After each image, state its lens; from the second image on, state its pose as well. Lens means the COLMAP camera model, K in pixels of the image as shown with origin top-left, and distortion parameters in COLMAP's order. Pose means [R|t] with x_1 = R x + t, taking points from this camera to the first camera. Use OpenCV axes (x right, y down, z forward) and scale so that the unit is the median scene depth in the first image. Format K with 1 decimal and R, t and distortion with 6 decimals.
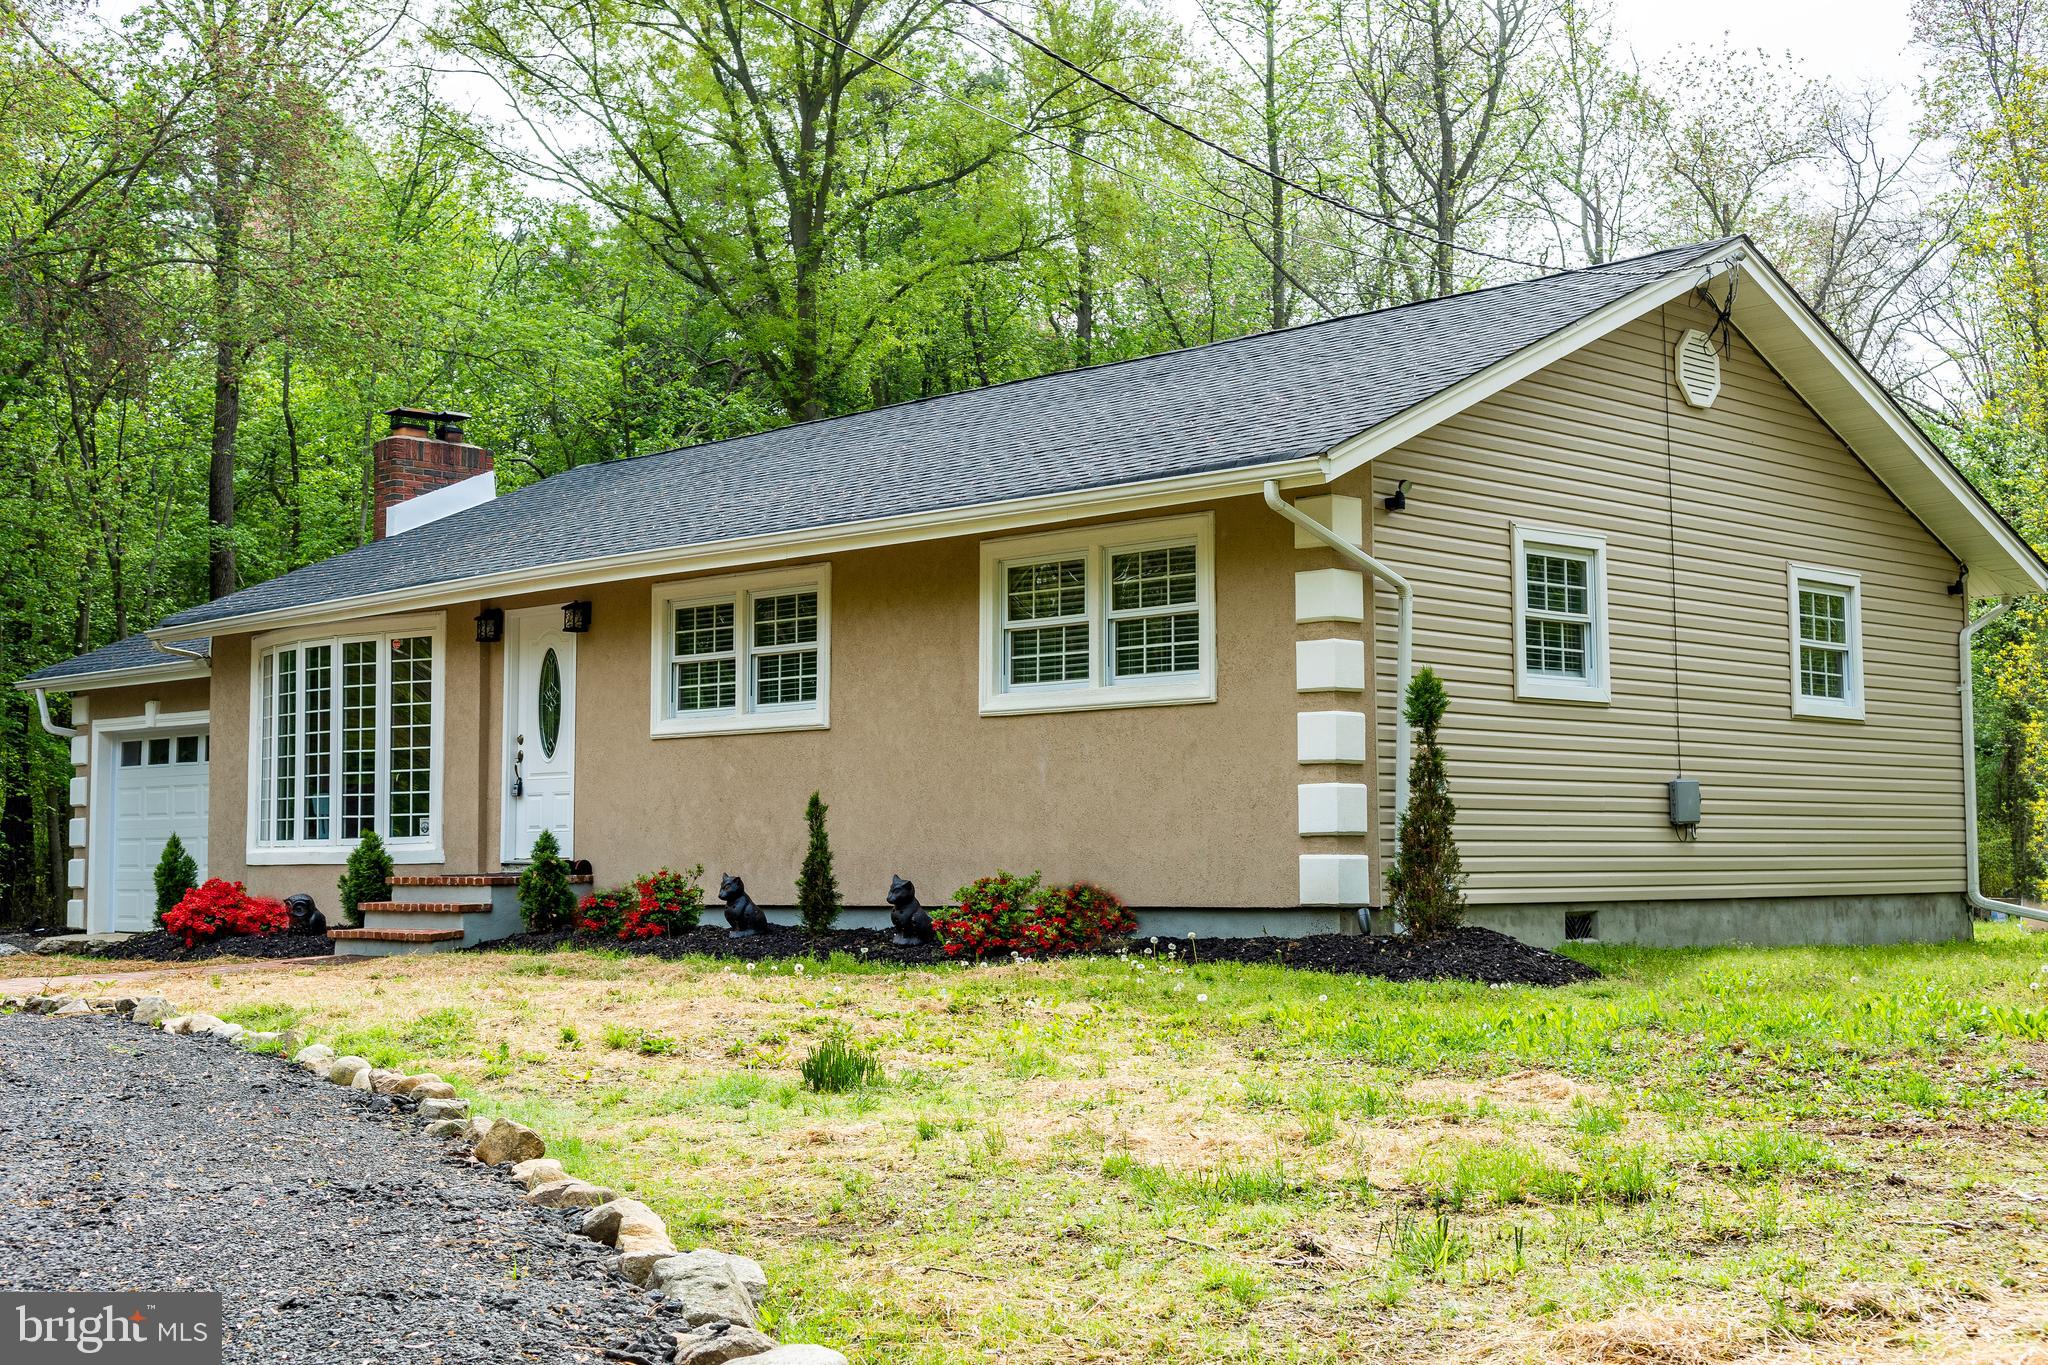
lens RADIAL K [[2622.8, 0, 1026.9], [0, 2622.8, 640.2], [0, 0, 1]] dist [0.011411, 0.020317]
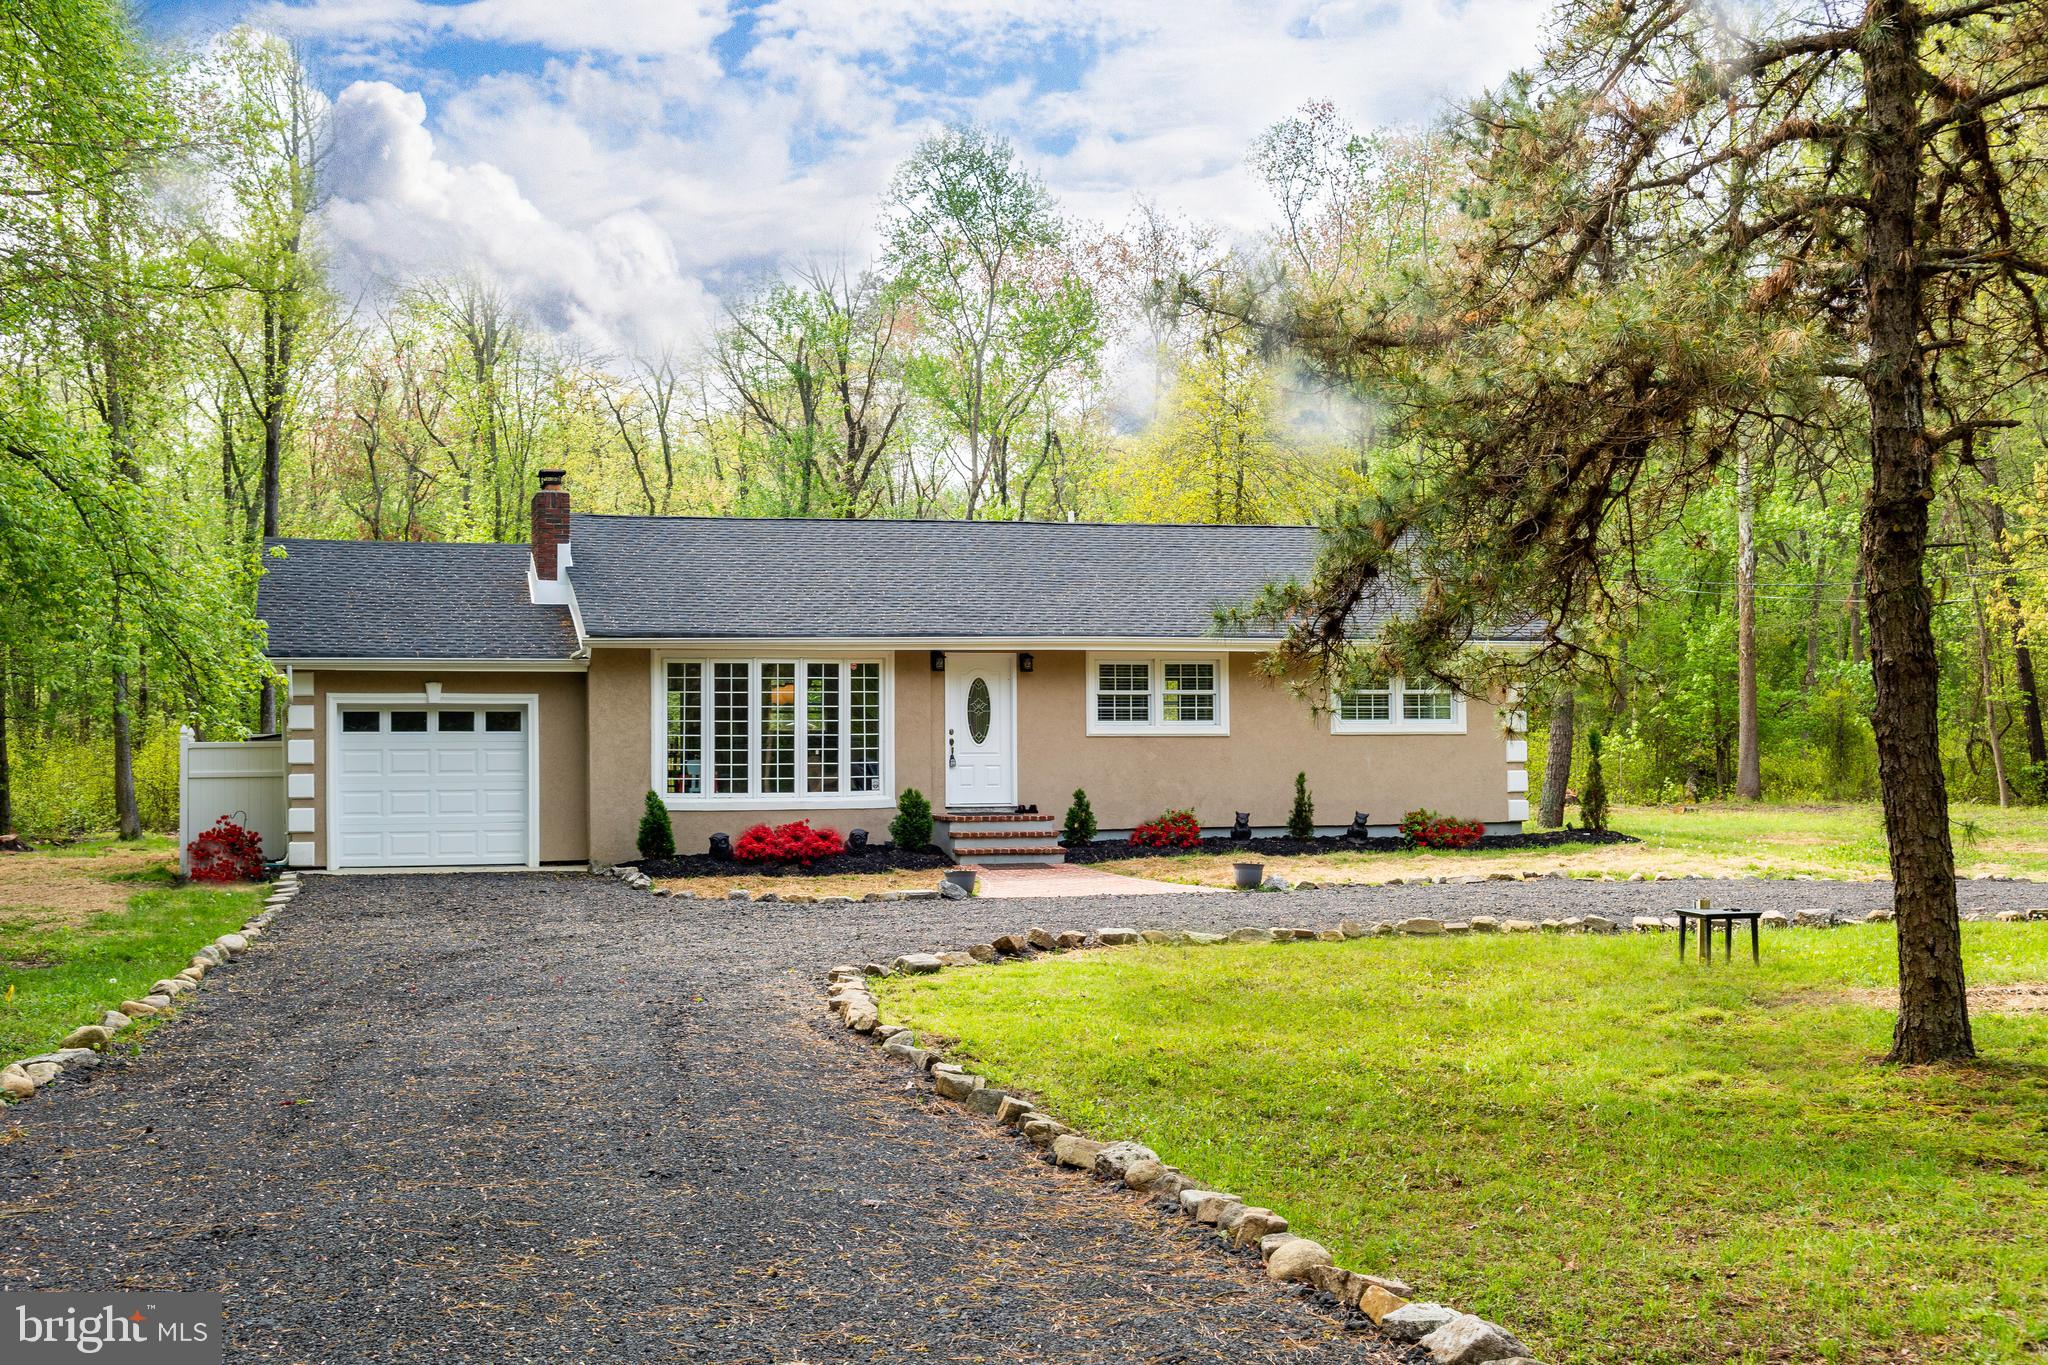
lens RADIAL K [[2393.6, 0, 1024.0], [0, 2393.6, 682.5], [0, 0, 1]] dist [0.071980, 0.012370]
pose [[0.491978, 0.031961, 0.870021, -1.599670], [-0.070674, 0.997494, 0.003321, -0.001178], [-0.867734, -0.063121, 0.493004, 0.242770]]
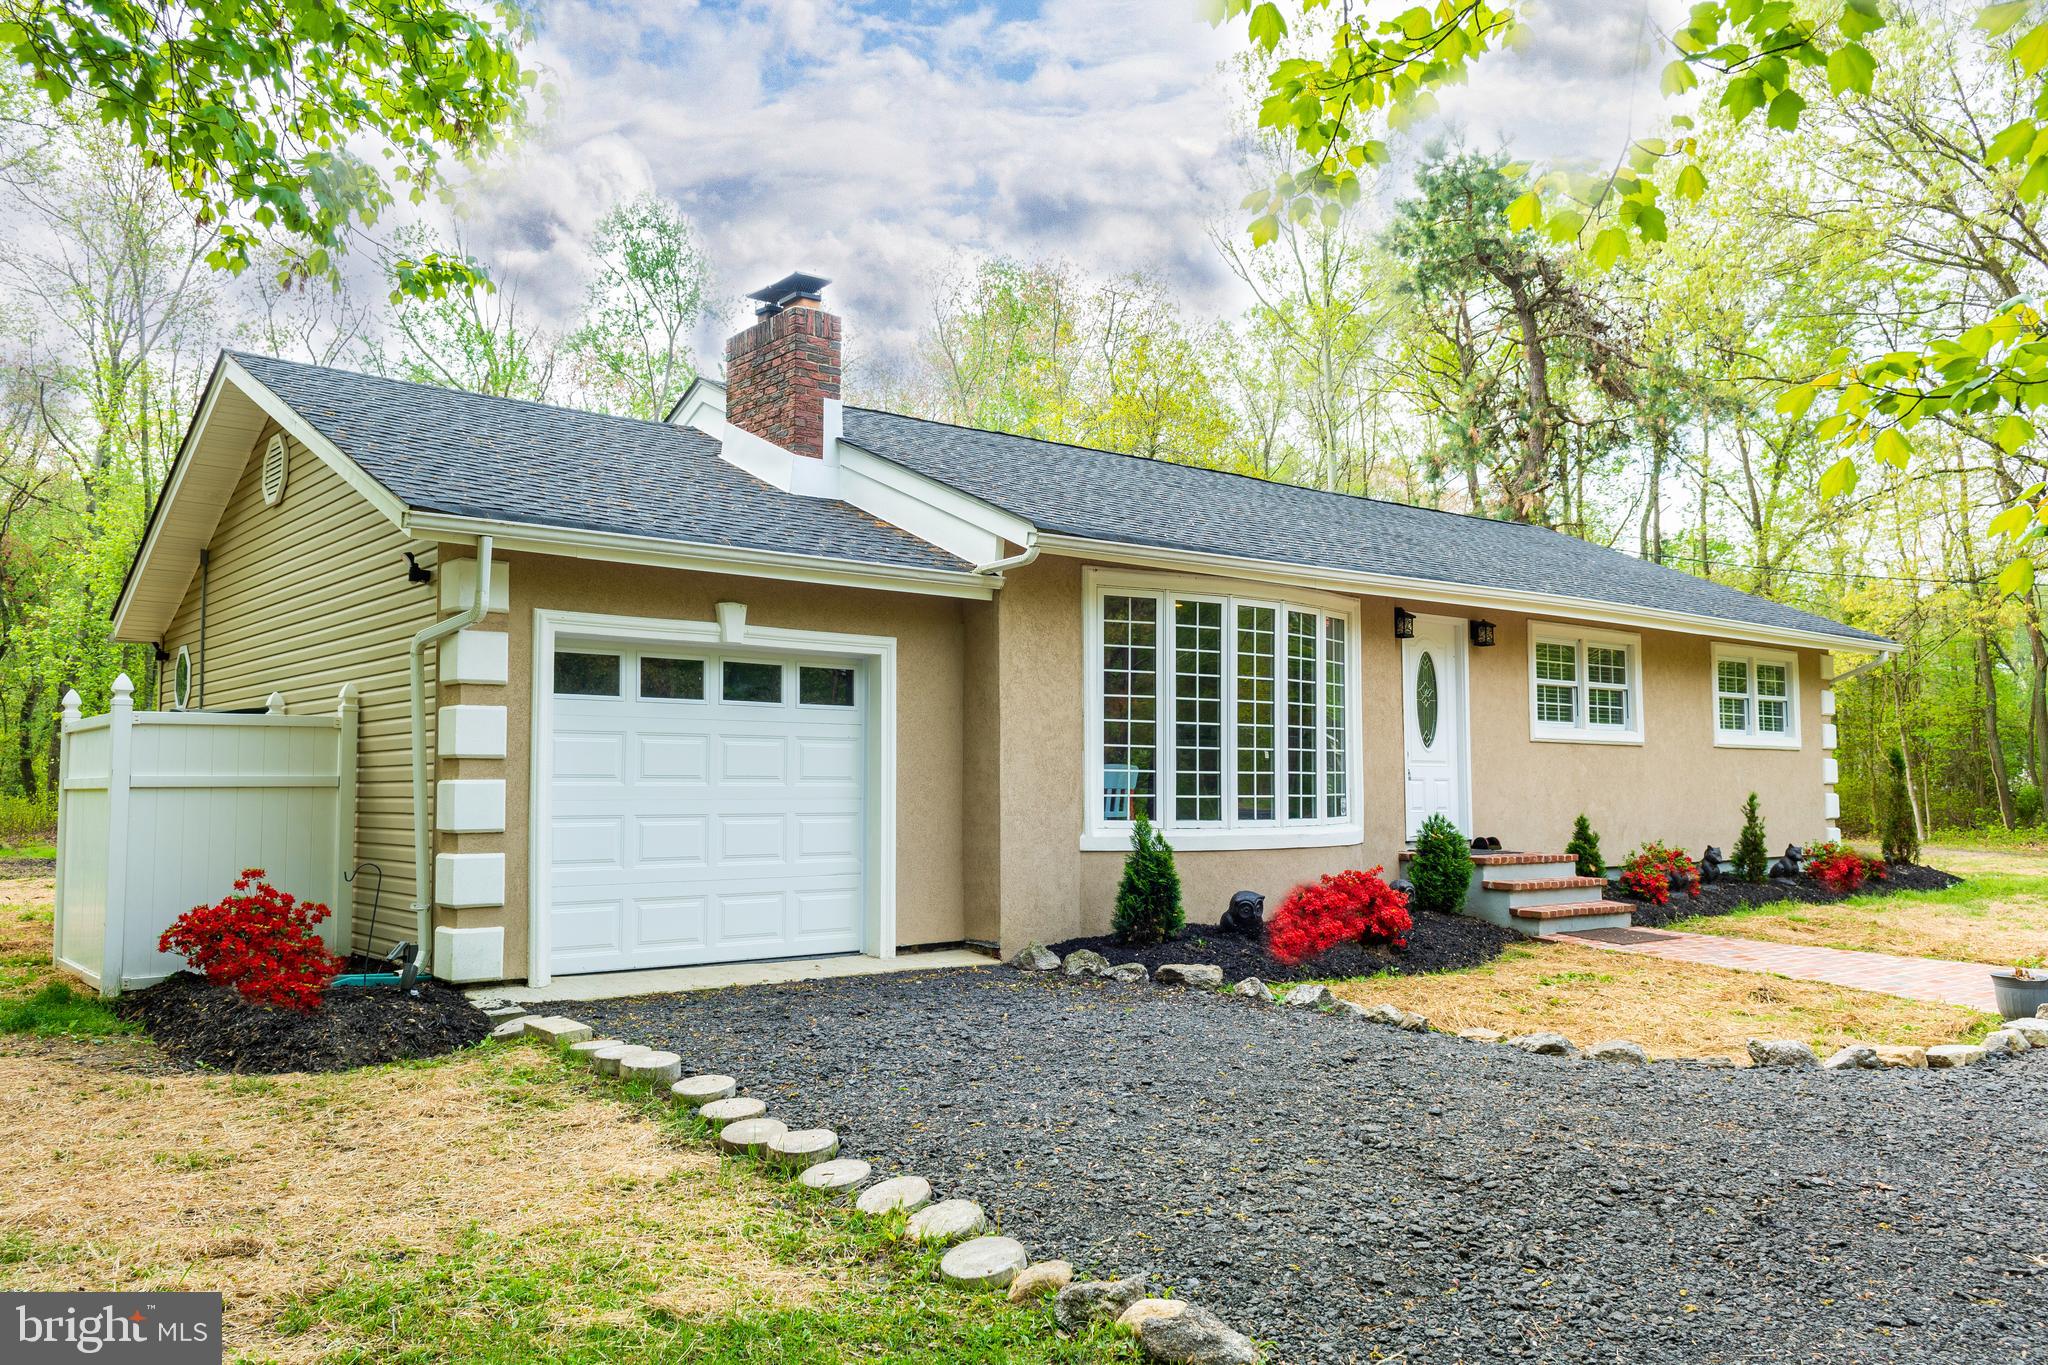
lens RADIAL K [[1547.4, 0, 1024.0], [0, 1547.4, 682.5], [0, 0, 1]] dist [0.068959, 0.000764]
pose [[0.105353, 0.073715, 0.991699, -0.935562], [-0.087939, 0.994032, -0.064546, 0.081060], [-0.990539, -0.080409, 0.111207, 1.178664]]
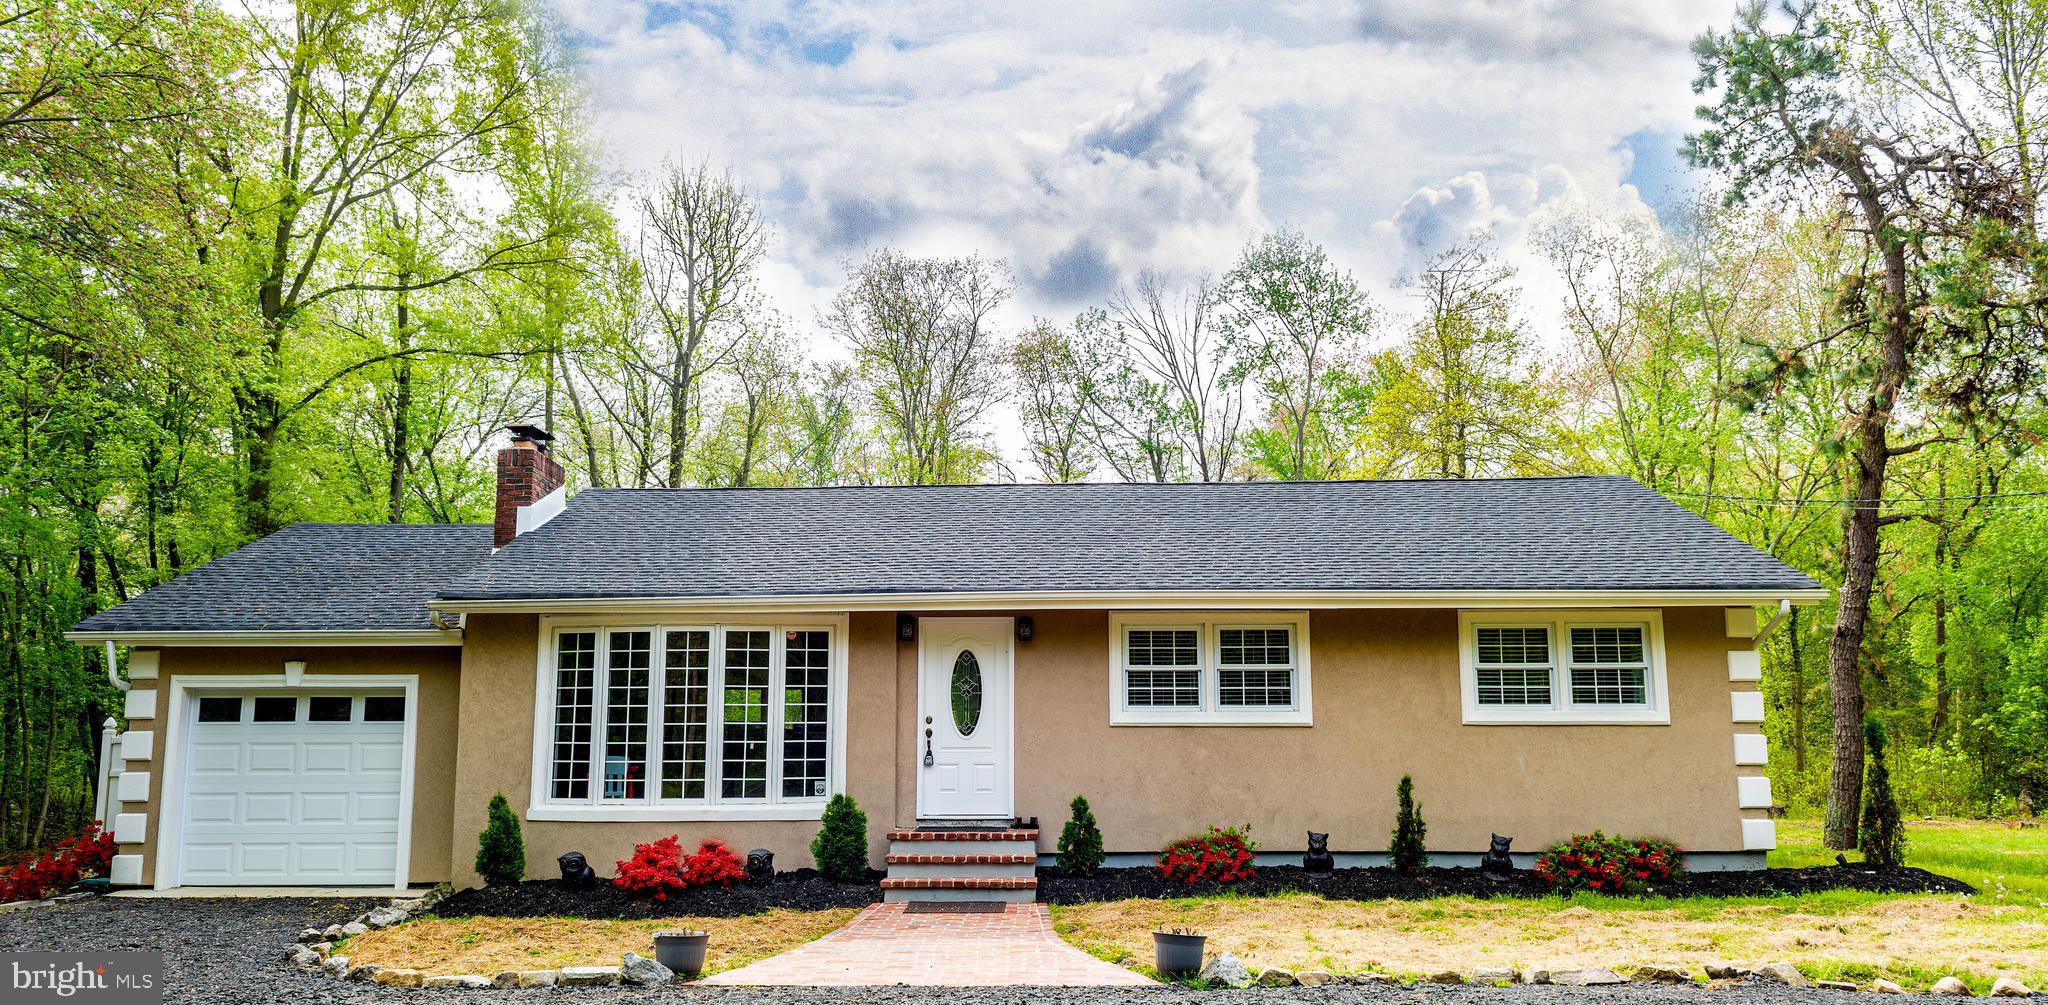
lens RADIAL K [[1518.3, 0, 1018.8], [0, 1518.3, 546.7], [0, 0, 1]] dist [0.039596, -0.008938]
pose [[0.726061, 0.106647, 0.679310, -0.725687], [-0.061559, 0.994014, -0.090259, 0.019794], [-0.684869, 0.023716, 0.728280, 0.470133]]
